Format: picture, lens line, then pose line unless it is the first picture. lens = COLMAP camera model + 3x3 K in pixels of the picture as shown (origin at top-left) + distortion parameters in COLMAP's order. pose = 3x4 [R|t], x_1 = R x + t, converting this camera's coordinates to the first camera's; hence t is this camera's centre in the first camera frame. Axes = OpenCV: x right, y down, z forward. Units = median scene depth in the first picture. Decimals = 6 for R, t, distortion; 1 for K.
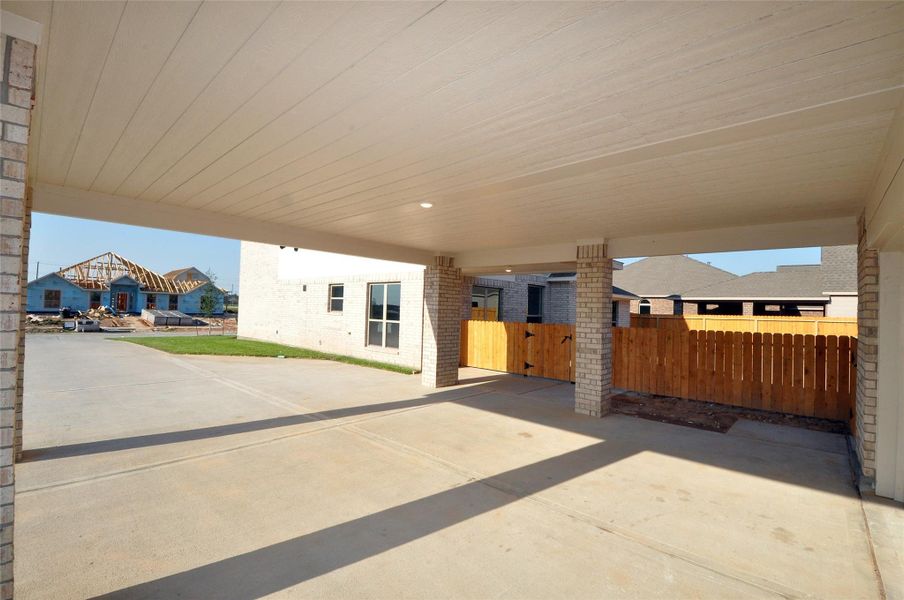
lens RADIAL K [[398.7, 0, 450.3], [0, 398.7, 301.0], [0, 0, 1]] dist [-0.001514, -0.000613]
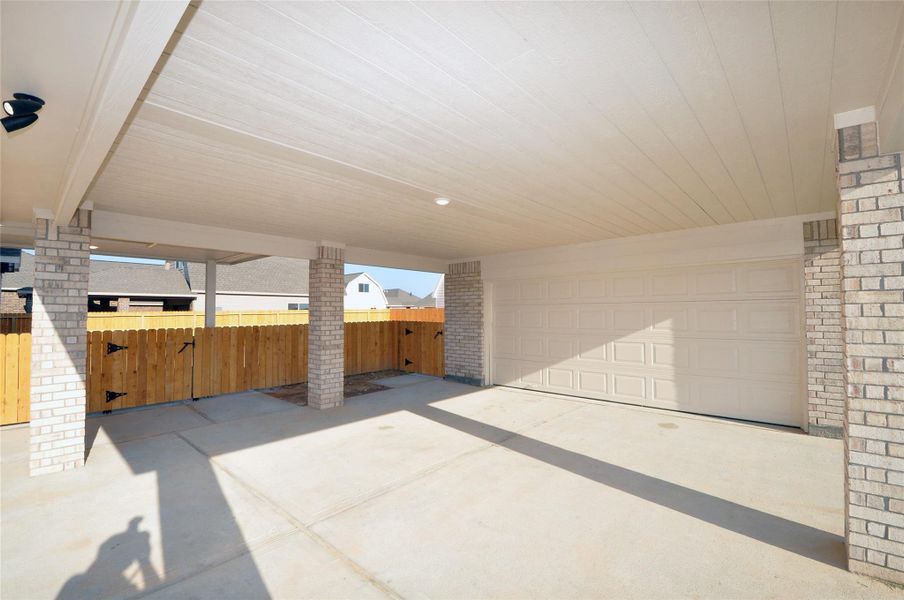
lens RADIAL K [[398.7, 0, 450.3], [0, 398.7, 301.0], [0, 0, 1]] dist [-0.001514, -0.000613]
pose [[-0.011174, 0.000659, 0.999937, -0.712712], [-0.014173, 0.999899, -0.000817, -0.001349], [-0.999837, -0.014181, -0.011164, 0.692010]]
